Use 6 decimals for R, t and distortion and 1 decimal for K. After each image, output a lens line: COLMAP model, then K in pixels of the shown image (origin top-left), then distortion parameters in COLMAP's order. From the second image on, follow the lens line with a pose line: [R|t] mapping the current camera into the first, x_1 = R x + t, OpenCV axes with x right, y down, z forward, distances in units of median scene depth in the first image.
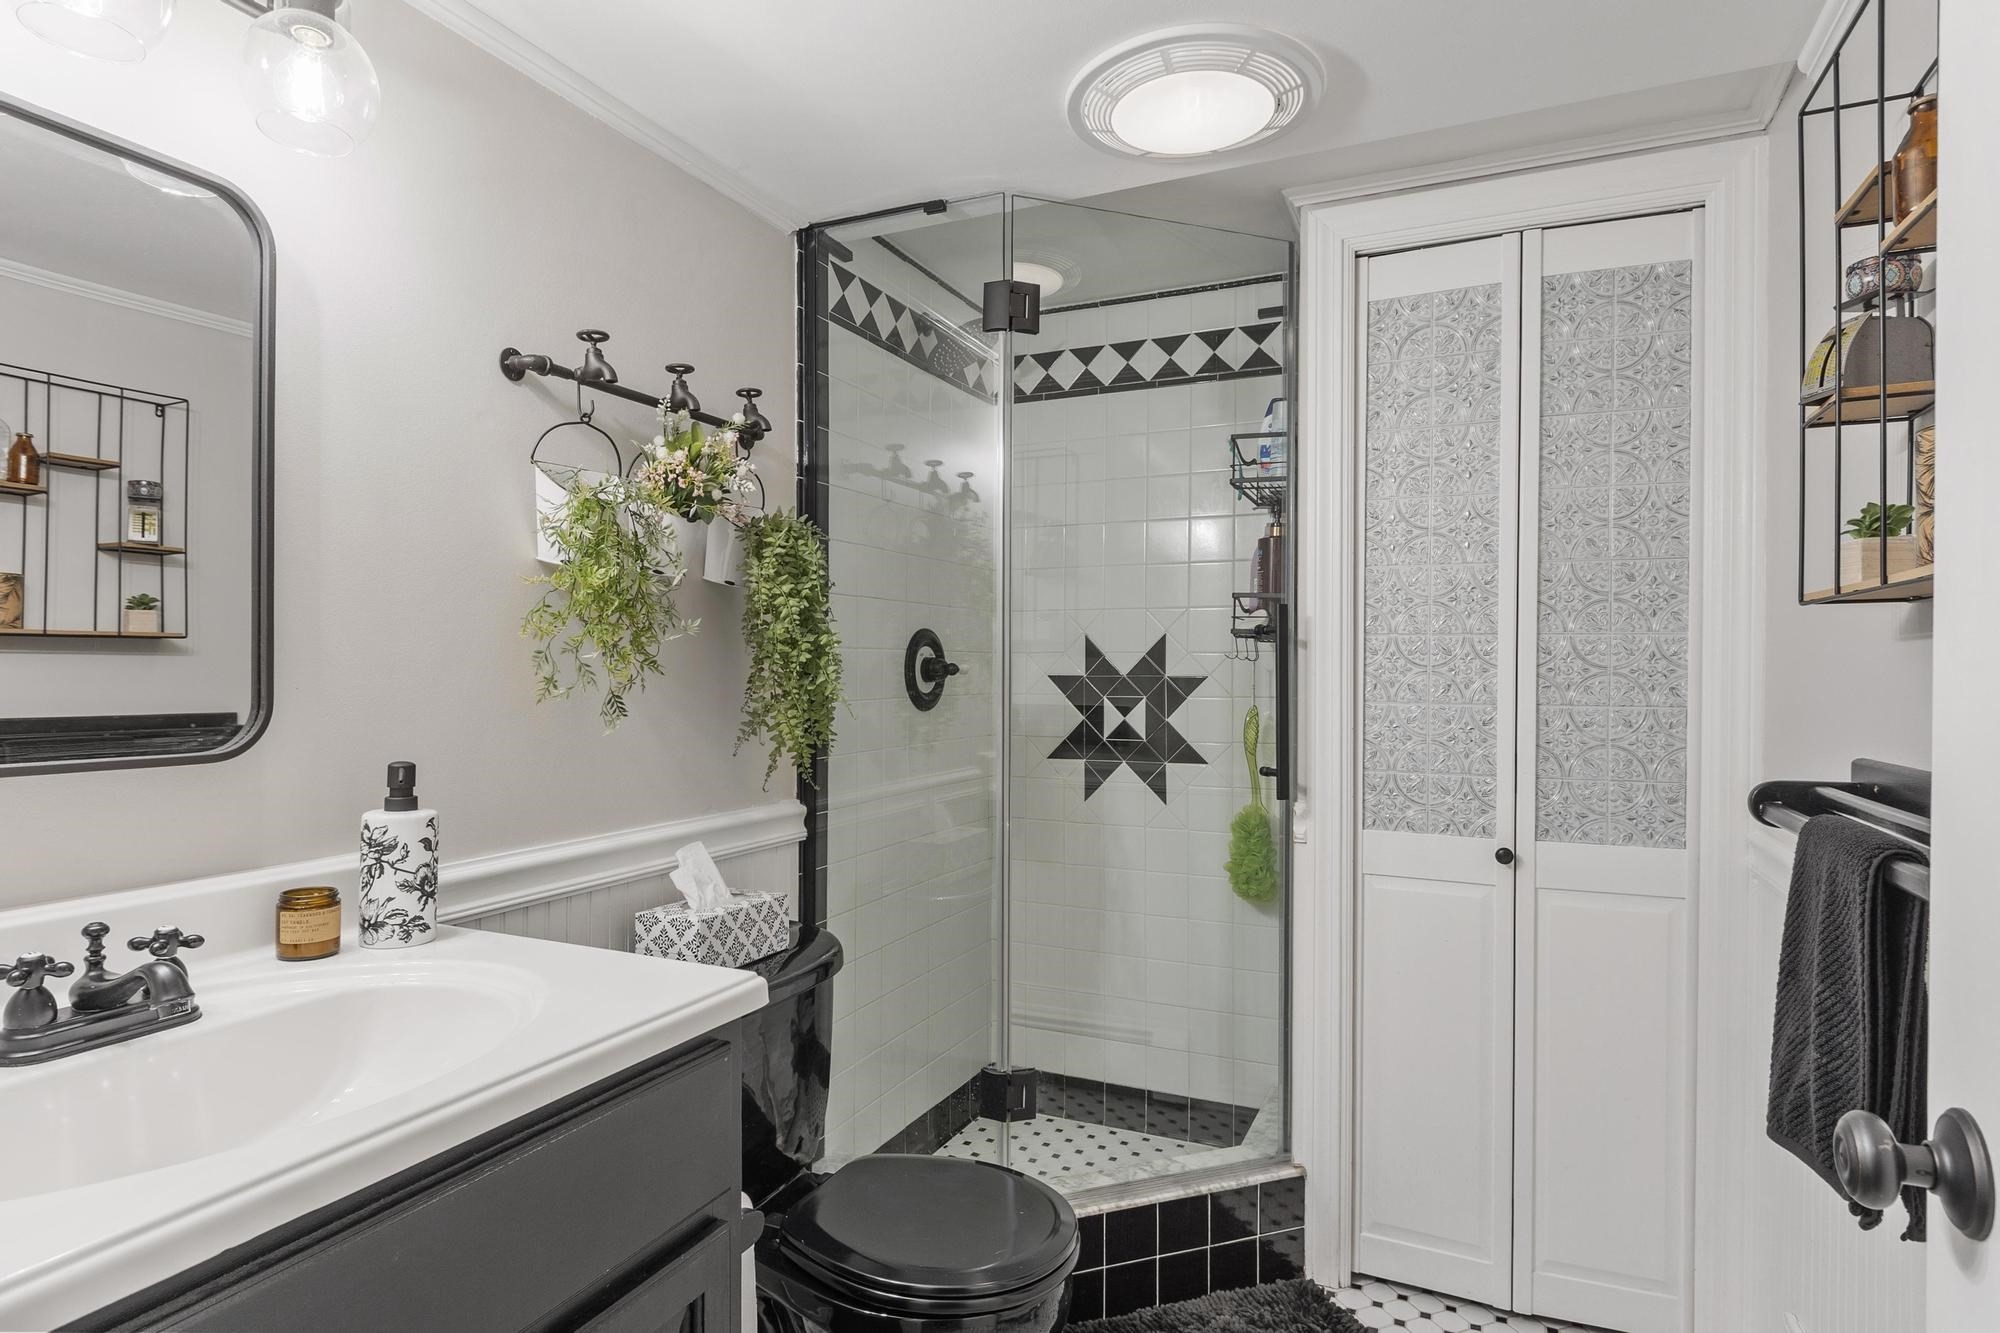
lens RADIAL K [[1088.7, 0, 1000.0], [0, 1088.7, 666.5], [0, 0, 1]] dist [0.000806, 0.000282]
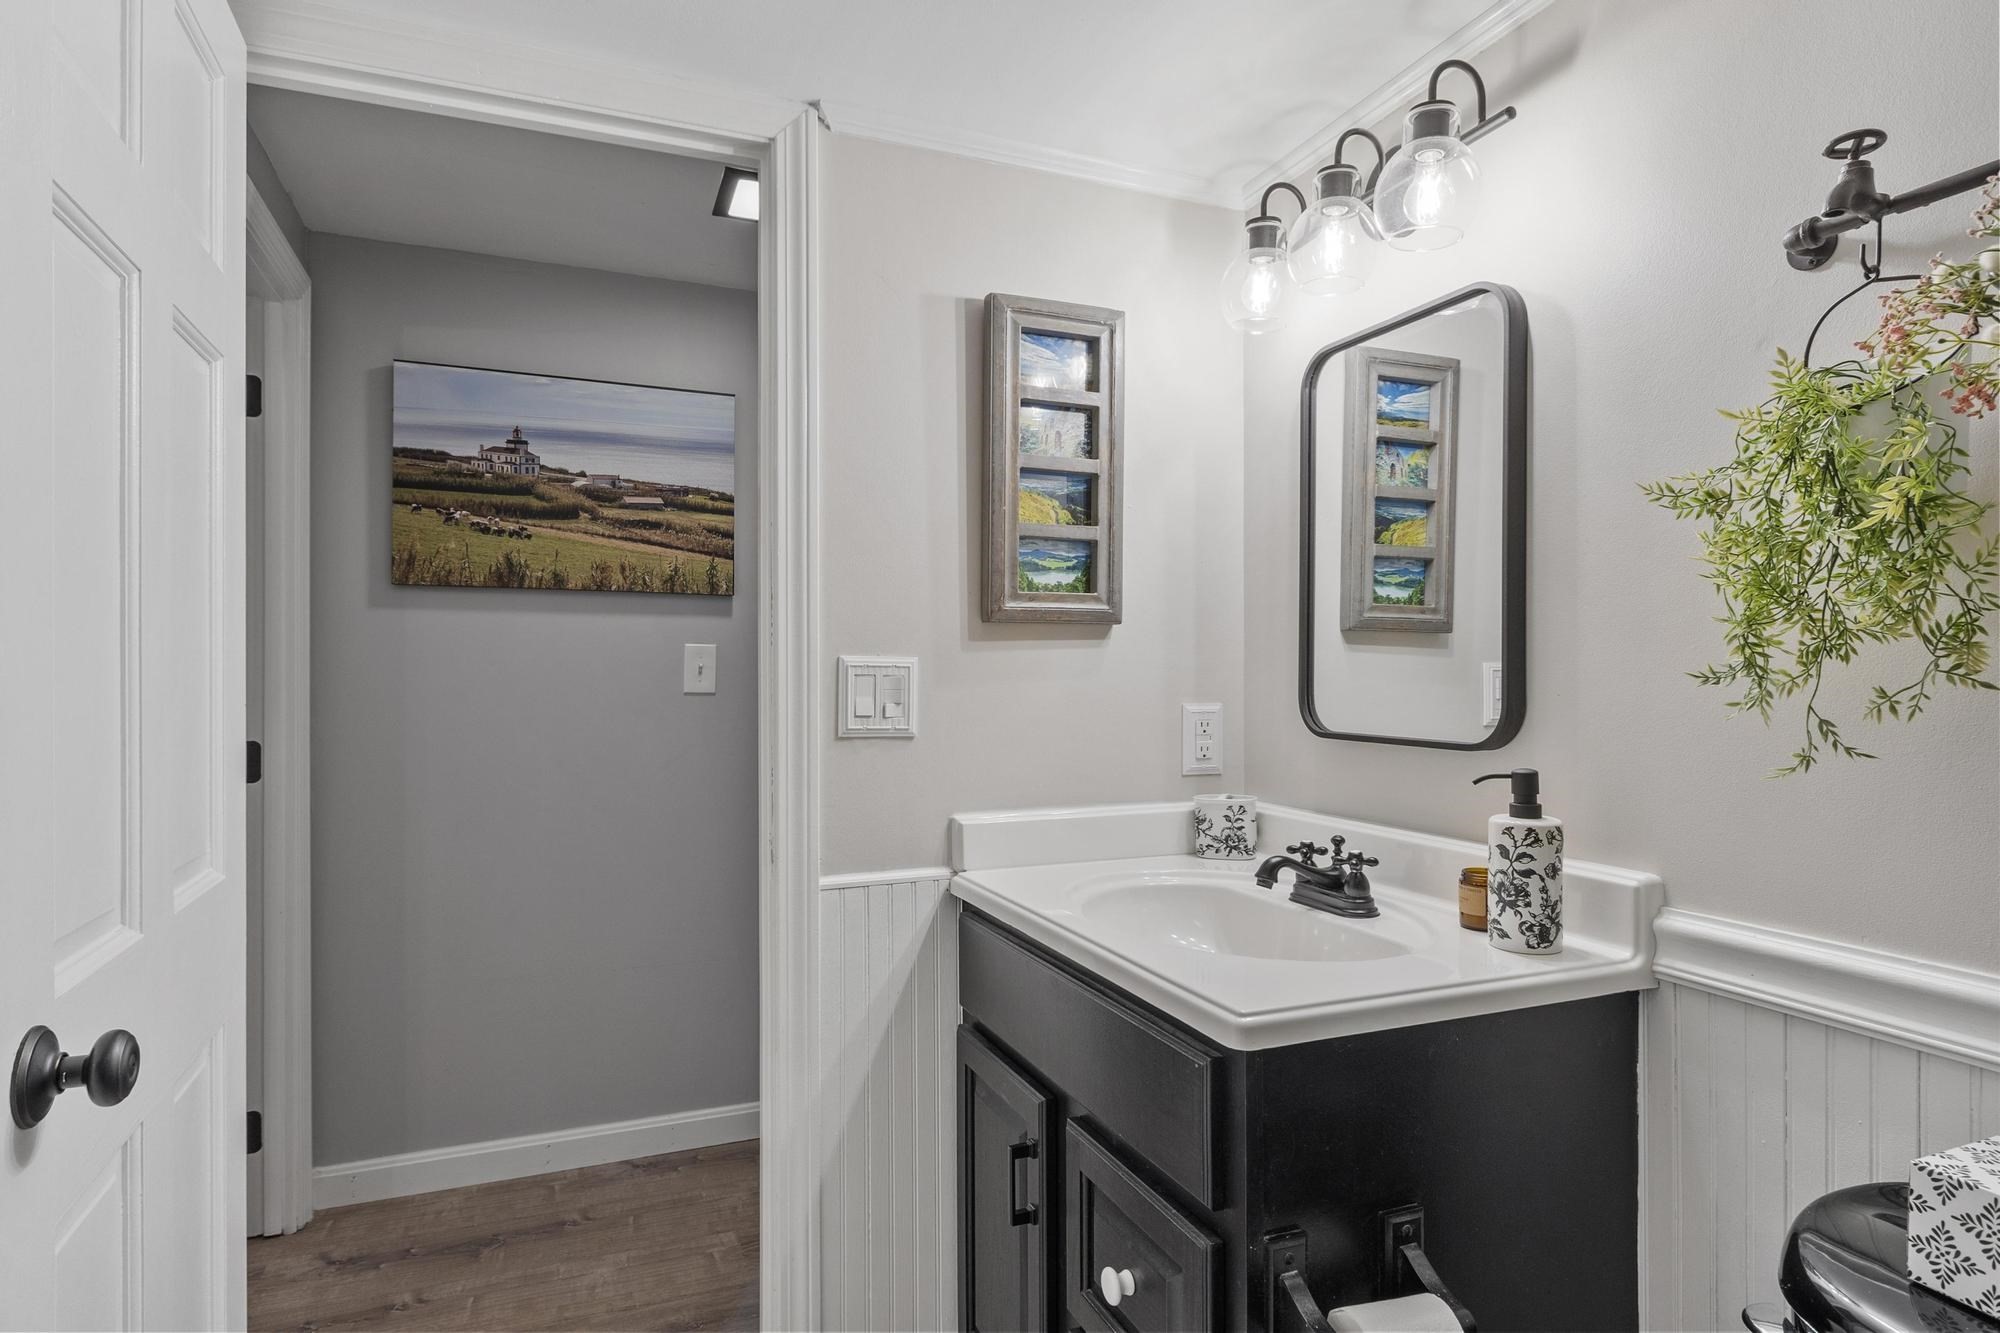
lens RADIAL K [[1088.7, 0, 1000.0], [0, 1088.7, 666.5], [0, 0, 1]] dist [0.000806, 0.000282]
pose [[-0.680423, -0.005992, -0.732795, 0.471043], [-0.000803, 0.999972, -0.007431, 0.000296], [0.732819, -0.004468, -0.680409, 1.190797]]
